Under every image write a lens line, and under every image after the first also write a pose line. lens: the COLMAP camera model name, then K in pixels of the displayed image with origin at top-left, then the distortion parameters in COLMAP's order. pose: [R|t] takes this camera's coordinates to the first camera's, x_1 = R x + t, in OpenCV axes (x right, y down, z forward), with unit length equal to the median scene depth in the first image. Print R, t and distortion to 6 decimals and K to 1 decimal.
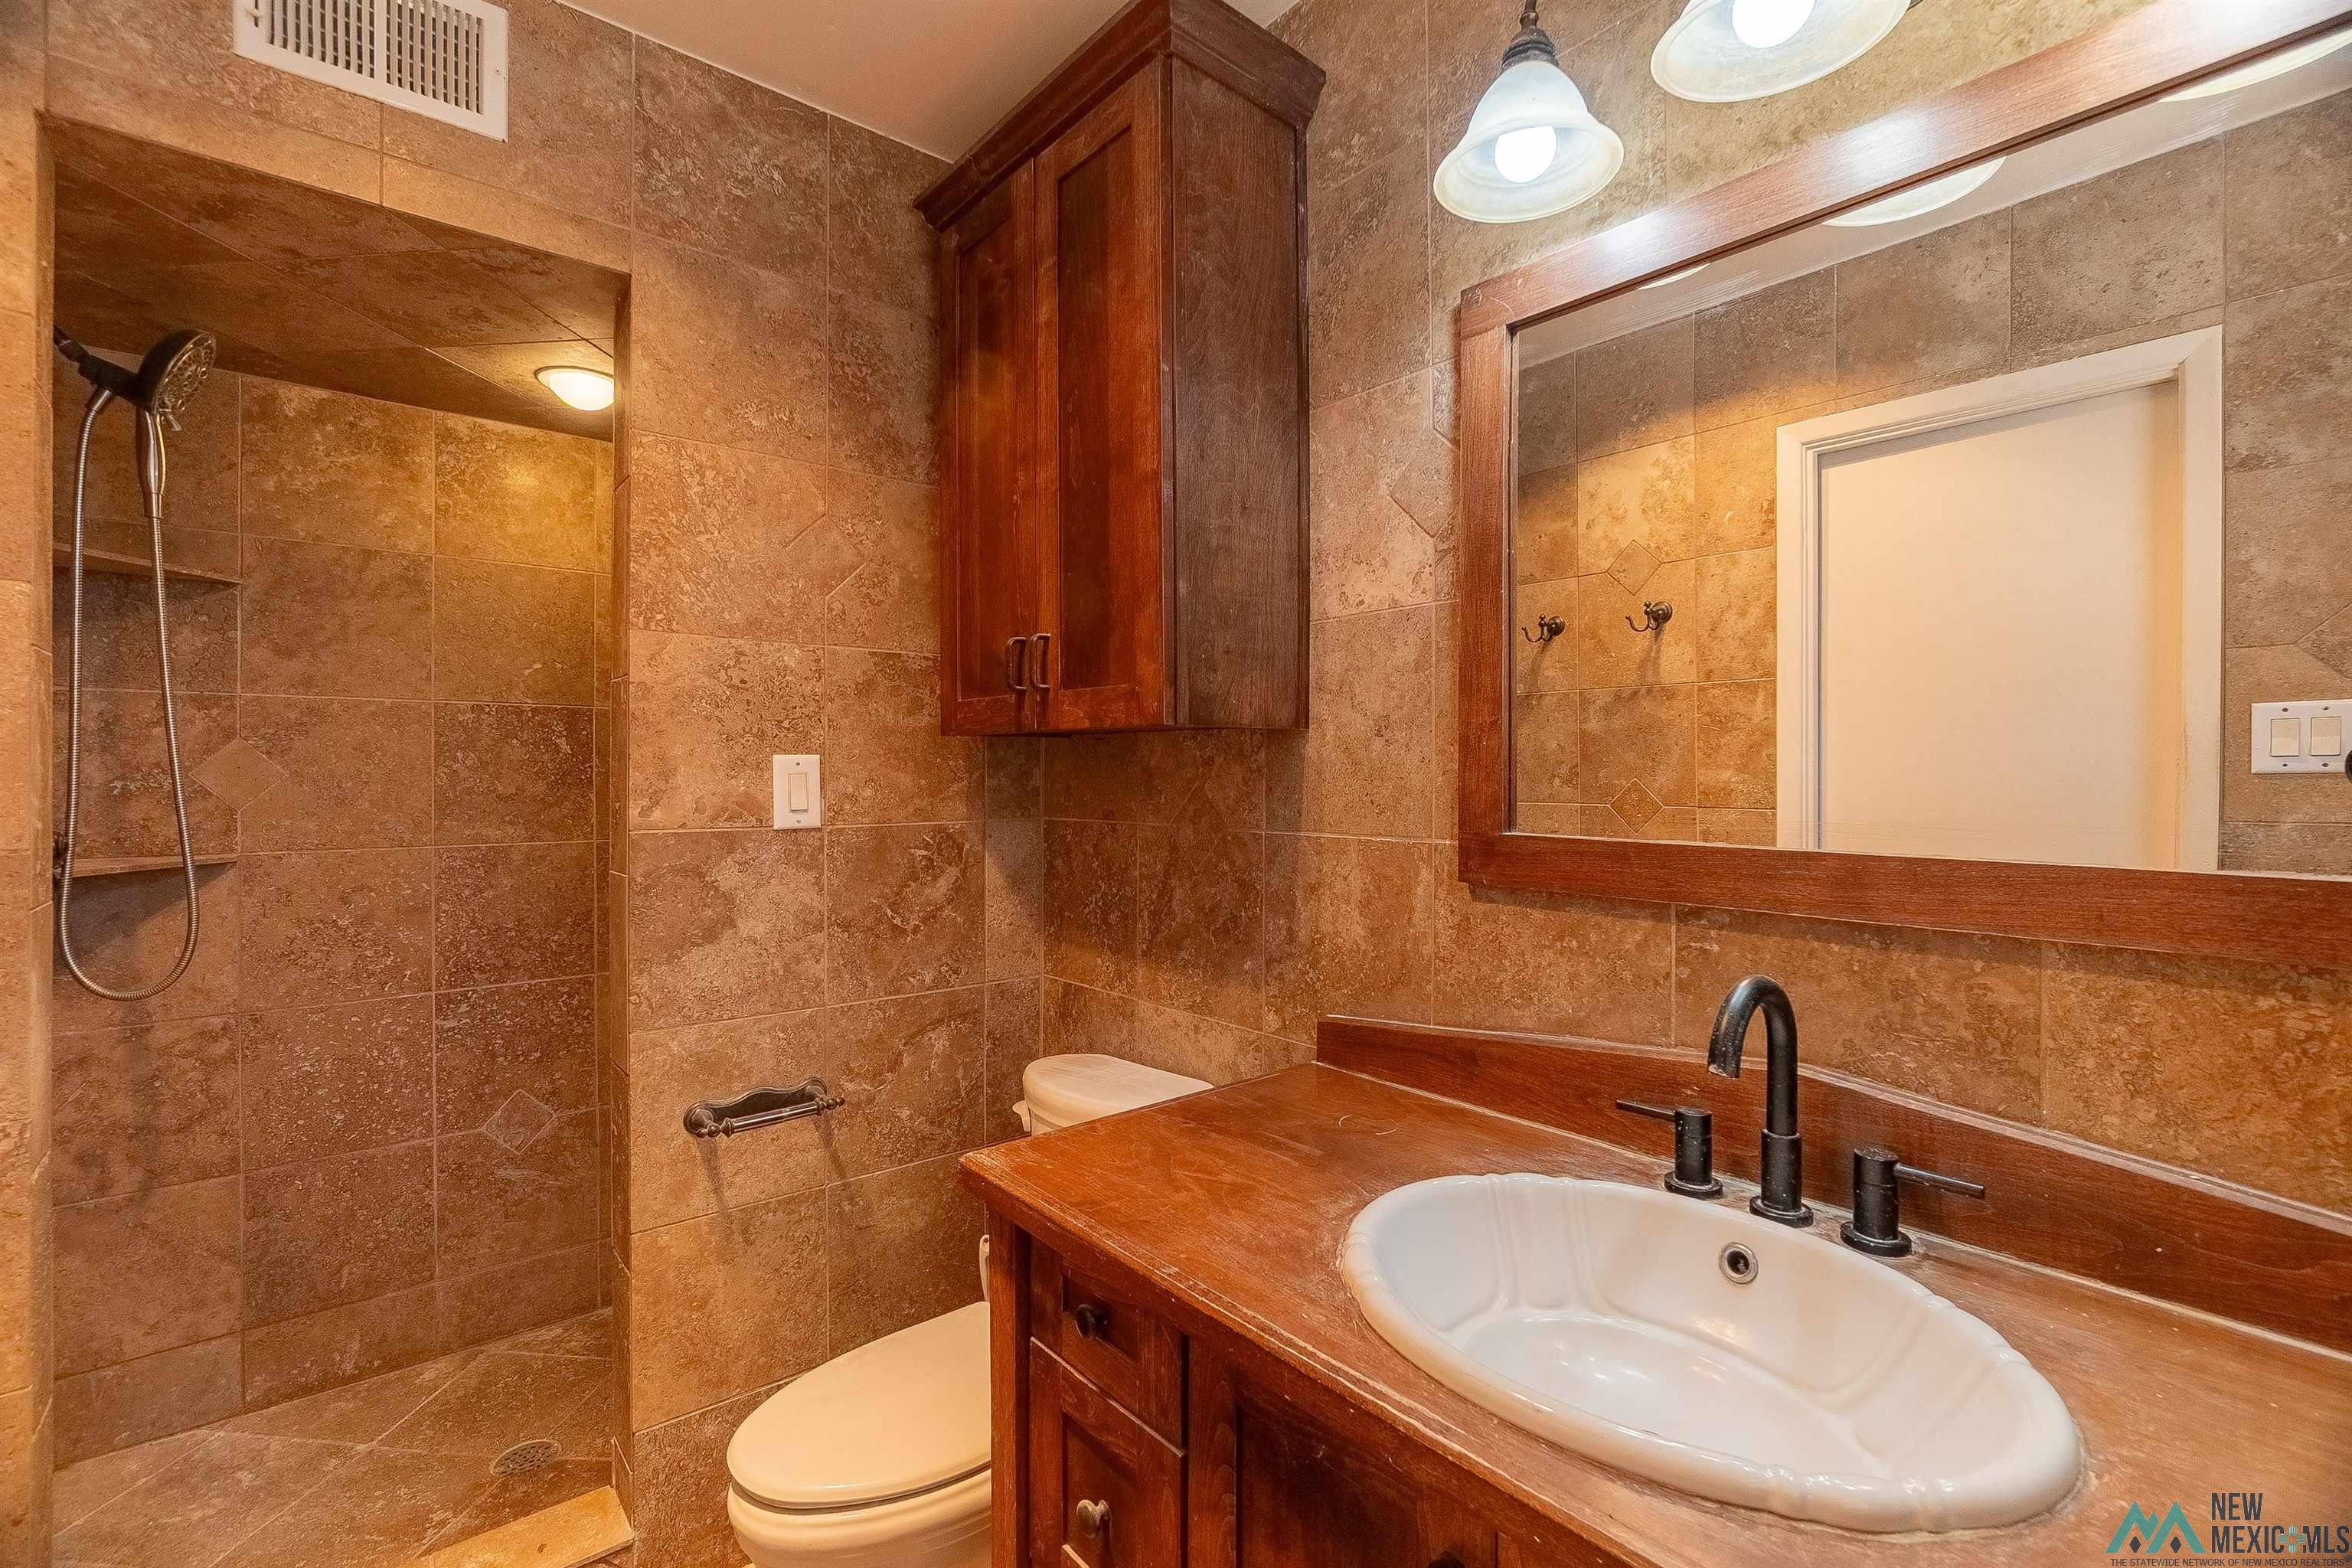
lens RADIAL K [[1020.7, 0, 1166.4], [0, 1020.7, 793.7], [0, 0, 1]] dist [-0.022307, 0.006338]
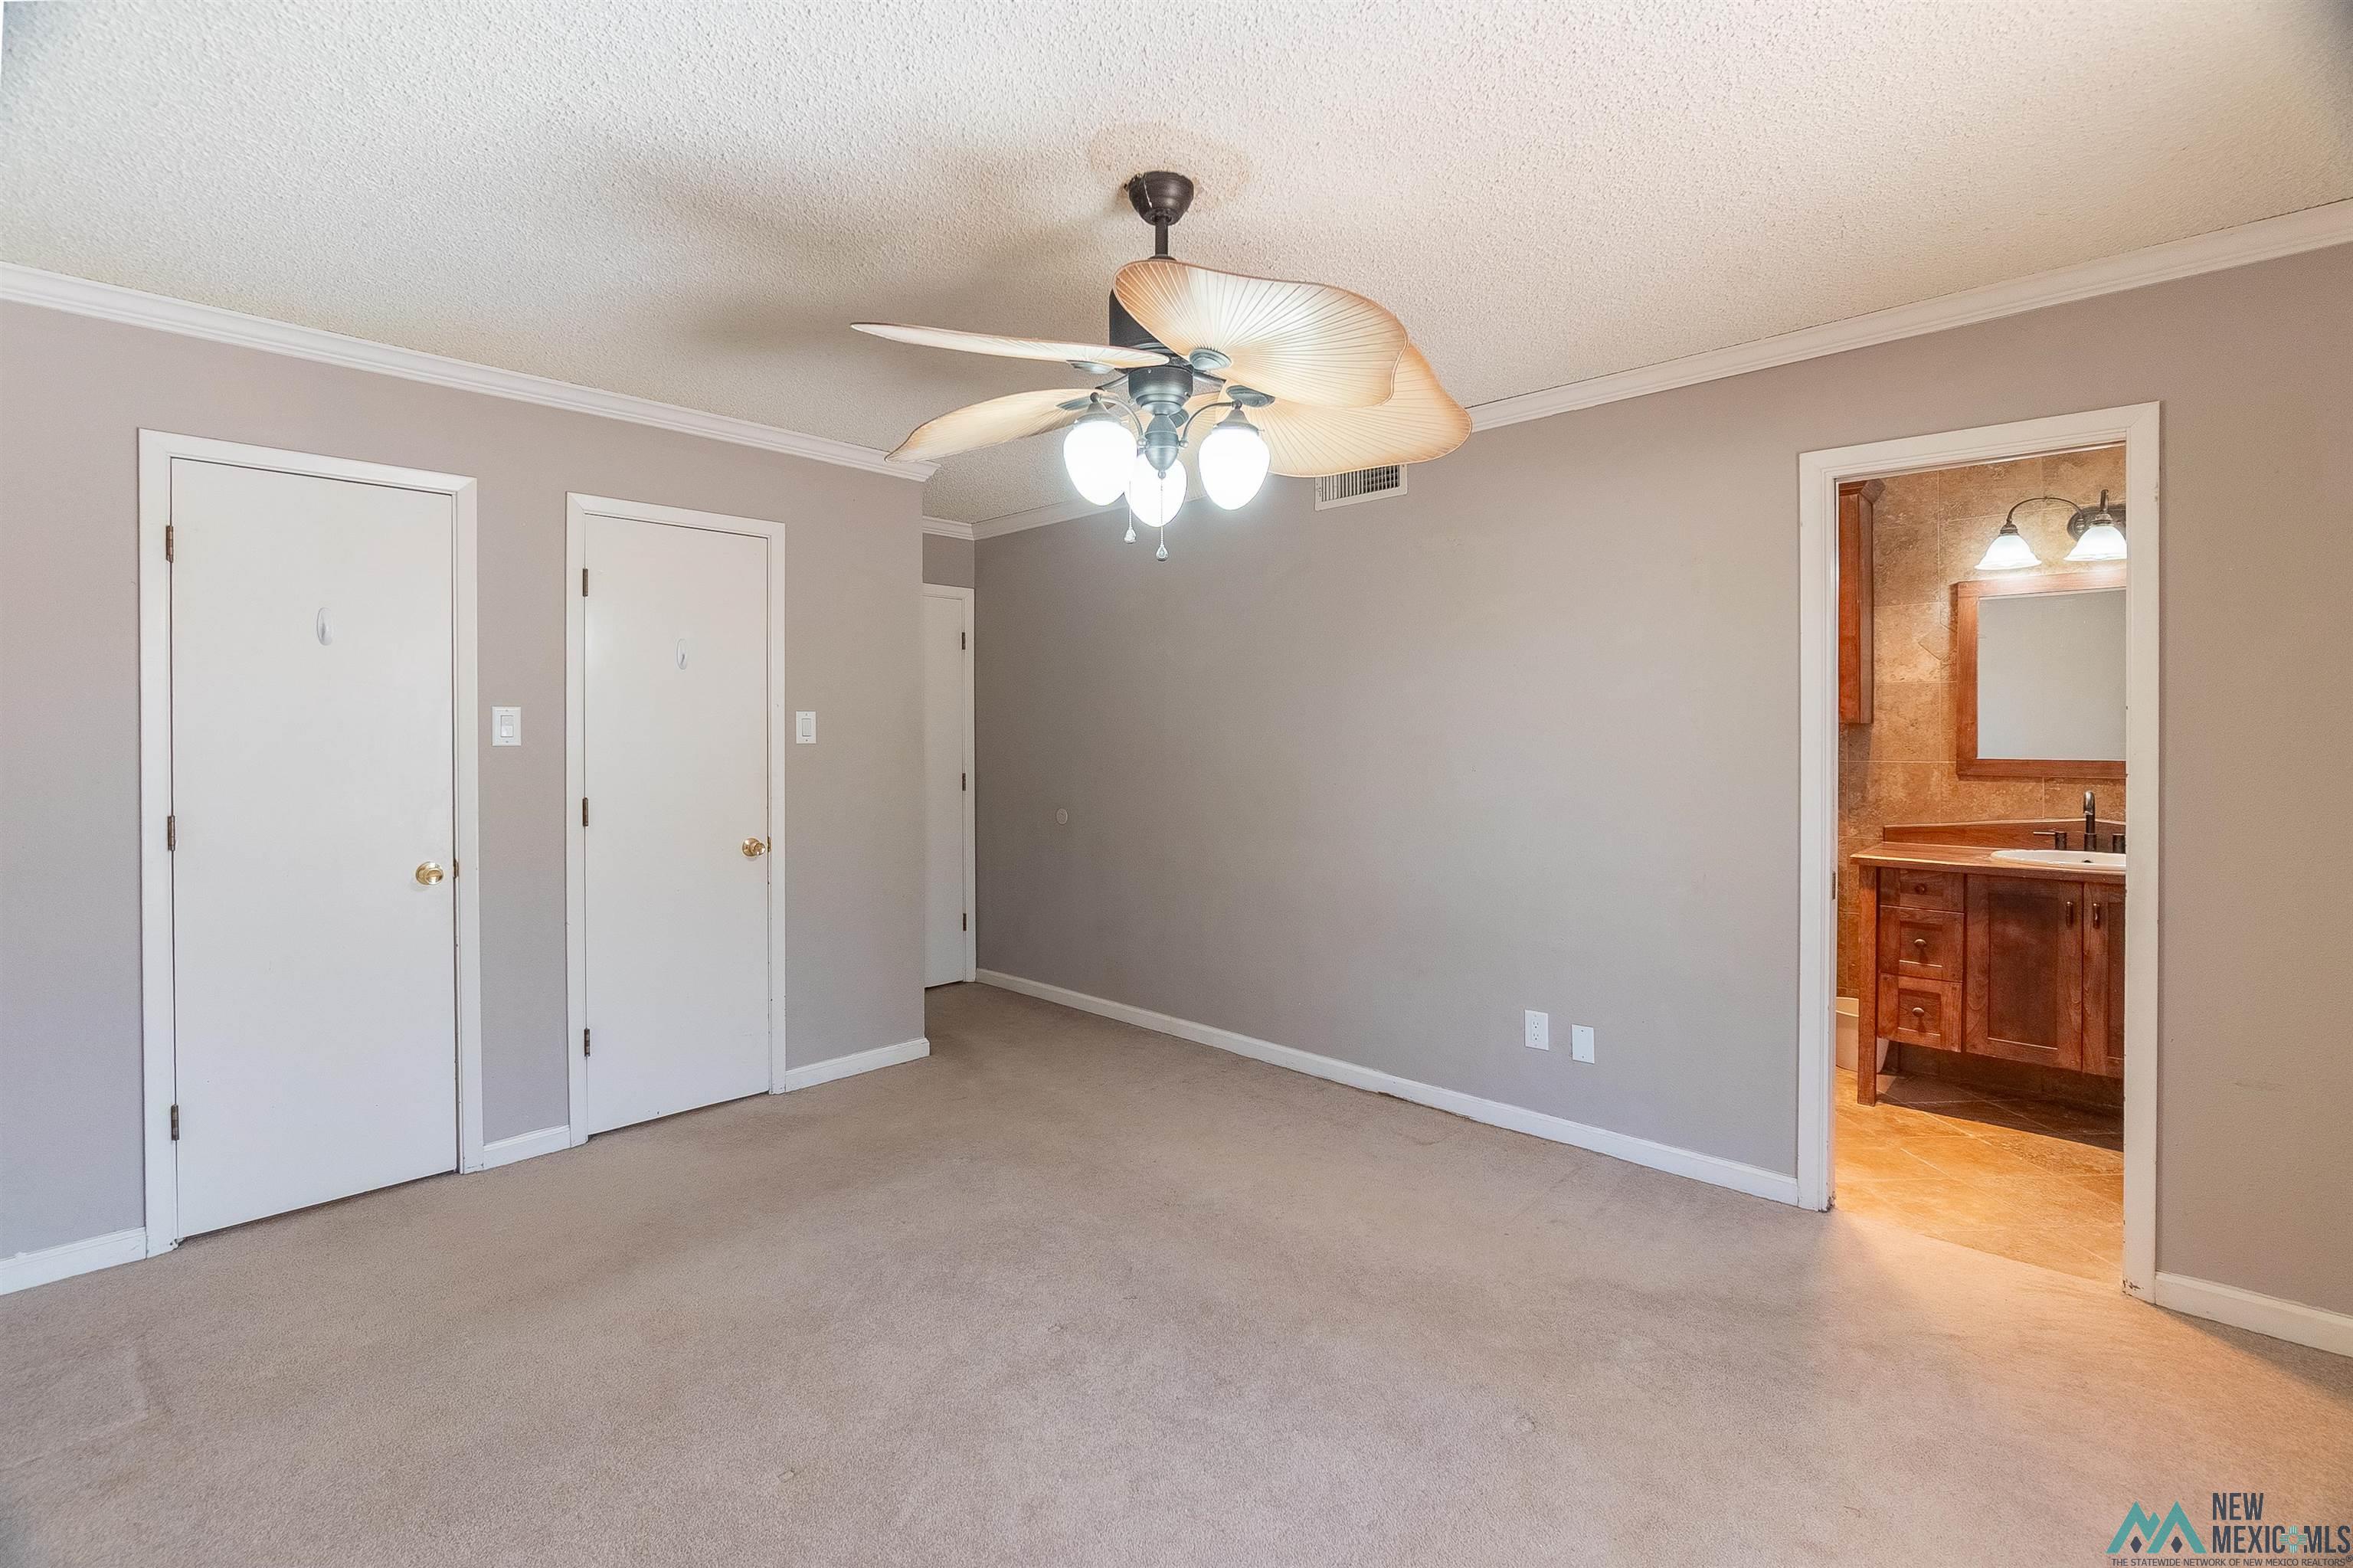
lens RADIAL K [[1021.2, 0, 1179.2], [0, 1021.2, 759.7], [0, 0, 1]] dist [-0.022307, 0.006338]
pose [[0.993103, -0.001251, 0.117240, -2.288149], [0.001090, 0.999998, 0.001437, 0.033095], [-0.117241, -0.001299, 0.993103, -1.668589]]
